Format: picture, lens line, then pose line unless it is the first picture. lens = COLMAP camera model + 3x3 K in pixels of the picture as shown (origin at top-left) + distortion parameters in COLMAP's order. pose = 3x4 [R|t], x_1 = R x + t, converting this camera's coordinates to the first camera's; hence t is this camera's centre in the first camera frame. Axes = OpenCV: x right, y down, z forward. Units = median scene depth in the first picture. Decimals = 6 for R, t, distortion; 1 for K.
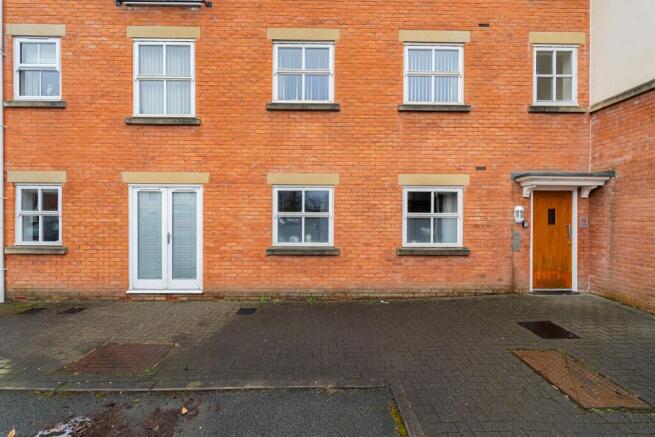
lens RADIAL K [[264.7, 0, 327.1], [0, 264.7, 218.8], [0, 0, 1]] dist [0.000595, 0.000145]
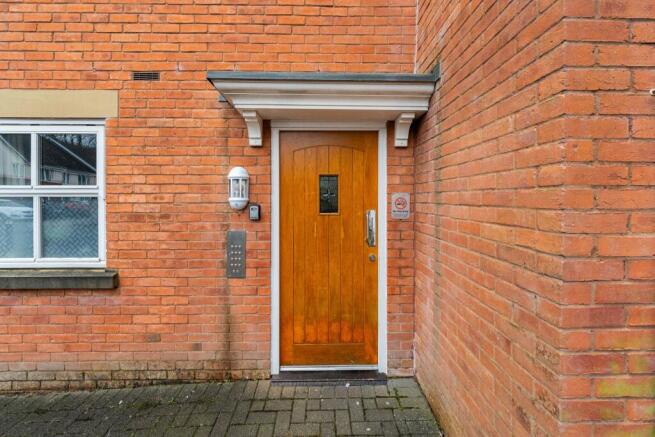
lens RADIAL K [[264.7, 0, 327.6], [0, 264.7, 200.2], [0, 0, 1]] dist [0.000595, 0.000145]
pose [[0.999973, -0.004857, -0.005458, 0.861075], [0.004889, 0.999971, 0.005810, 0.000408], [0.005430, -0.005836, 0.999968, 0.590562]]
